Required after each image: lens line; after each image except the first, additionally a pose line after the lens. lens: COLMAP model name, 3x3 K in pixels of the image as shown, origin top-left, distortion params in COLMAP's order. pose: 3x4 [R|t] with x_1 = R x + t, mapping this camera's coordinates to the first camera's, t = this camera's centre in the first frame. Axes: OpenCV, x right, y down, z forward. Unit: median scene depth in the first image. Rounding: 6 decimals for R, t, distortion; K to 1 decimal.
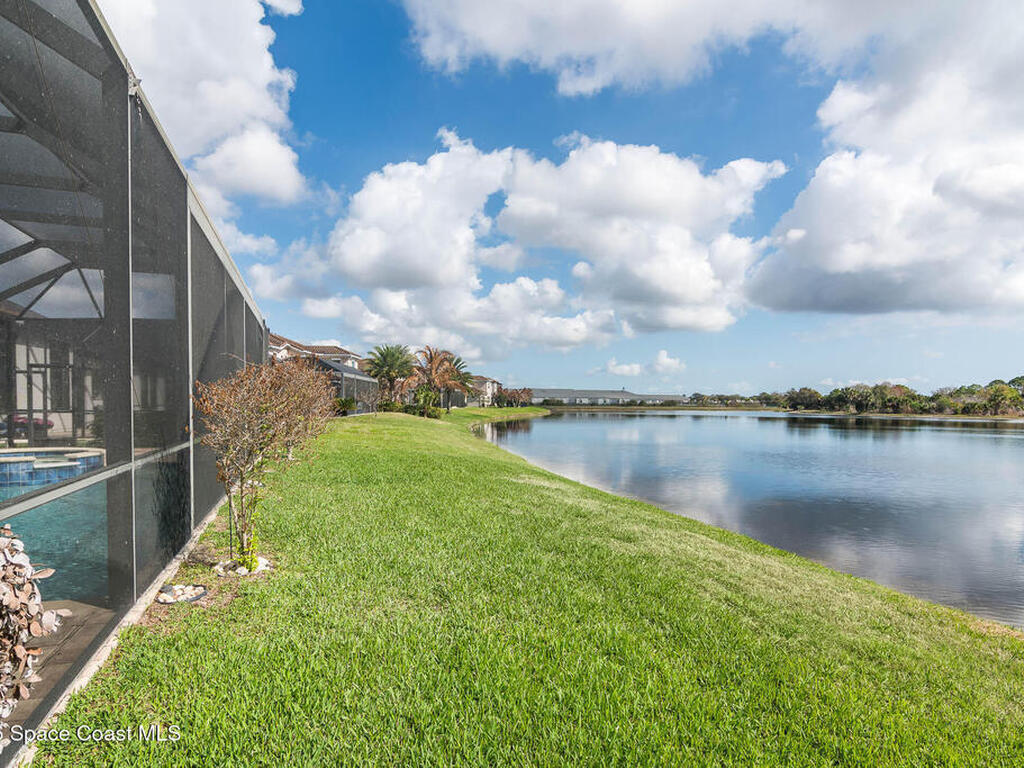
lens RADIAL K [[588.0, 0, 512.0], [0, 588.0, 417.9], [0, 0, 1]] dist [-0.009777, -0.001607]
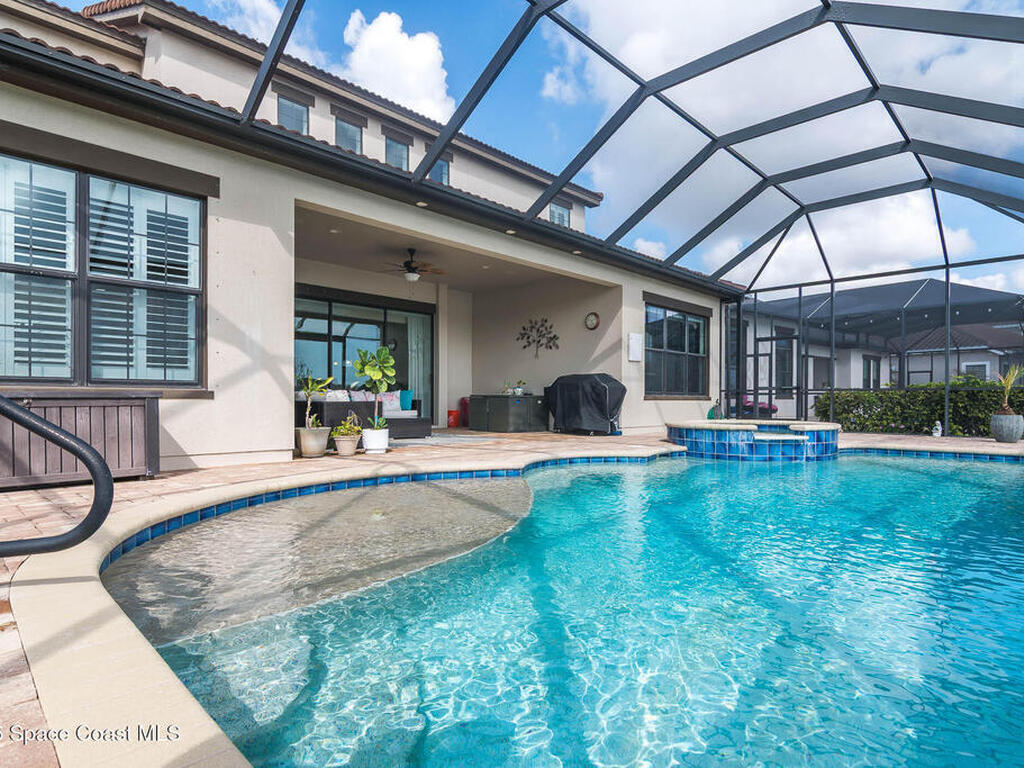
lens RADIAL K [[570.5, 0, 523.7], [0, 570.5, 403.8], [0, 0, 1]] dist [0.000021, -0.000945]
pose [[0.466836, -0.004306, -0.884333, -0.206574], [-0.024230, 0.999550, -0.017658, 0.042383], [0.884012, 0.029671, 0.466522, 0.264736]]
